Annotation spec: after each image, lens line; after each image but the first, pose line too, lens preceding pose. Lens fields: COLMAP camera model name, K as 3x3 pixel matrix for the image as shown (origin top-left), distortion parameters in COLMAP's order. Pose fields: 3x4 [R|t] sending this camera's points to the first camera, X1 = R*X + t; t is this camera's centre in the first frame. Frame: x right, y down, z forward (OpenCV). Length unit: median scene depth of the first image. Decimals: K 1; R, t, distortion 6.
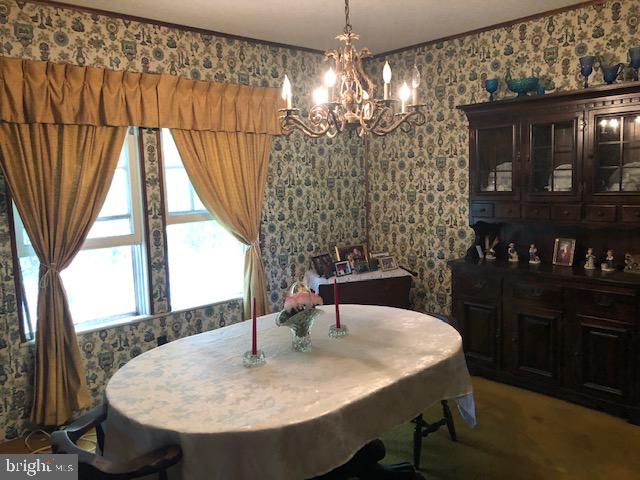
lens RADIAL K [[521.8, 0, 320.2], [0, 521.8, 241.0], [0, 0, 1]] dist [0.002969, 0.003349]
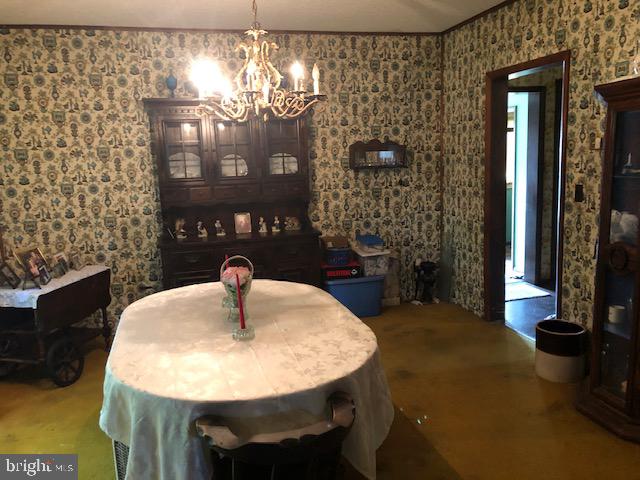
lens RADIAL K [[521.8, 0, 317.8], [0, 521.8, 241.1], [0, 0, 1]] dist [0.002969, 0.003349]
pose [[0.463530, -0.127341, 0.876883, -0.525210], [0.132225, 0.988480, 0.073651, -0.004334], [-0.876160, 0.081807, 0.475028, 0.209348]]
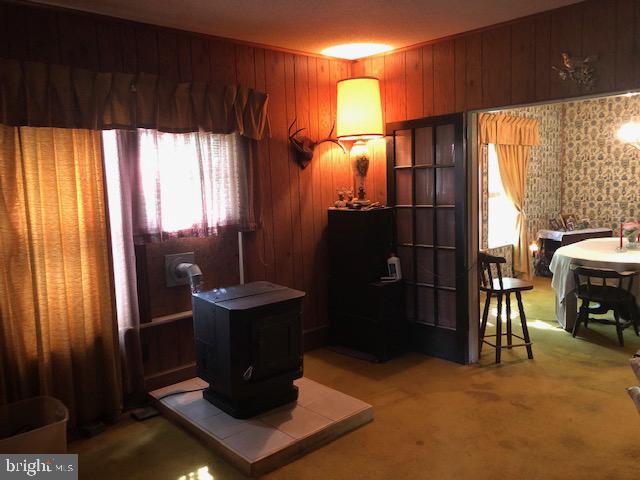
lens RADIAL K [[521.8, 0, 316.5], [0, 521.8, 236.3], [0, 0, 1]] dist [0.002969, 0.003349]
pose [[0.999988, -0.000938, -0.004882, -0.809411], [0.000899, 0.999968, -0.007893, 0.102723], [0.004889, 0.007889, 0.999957, -0.708347]]
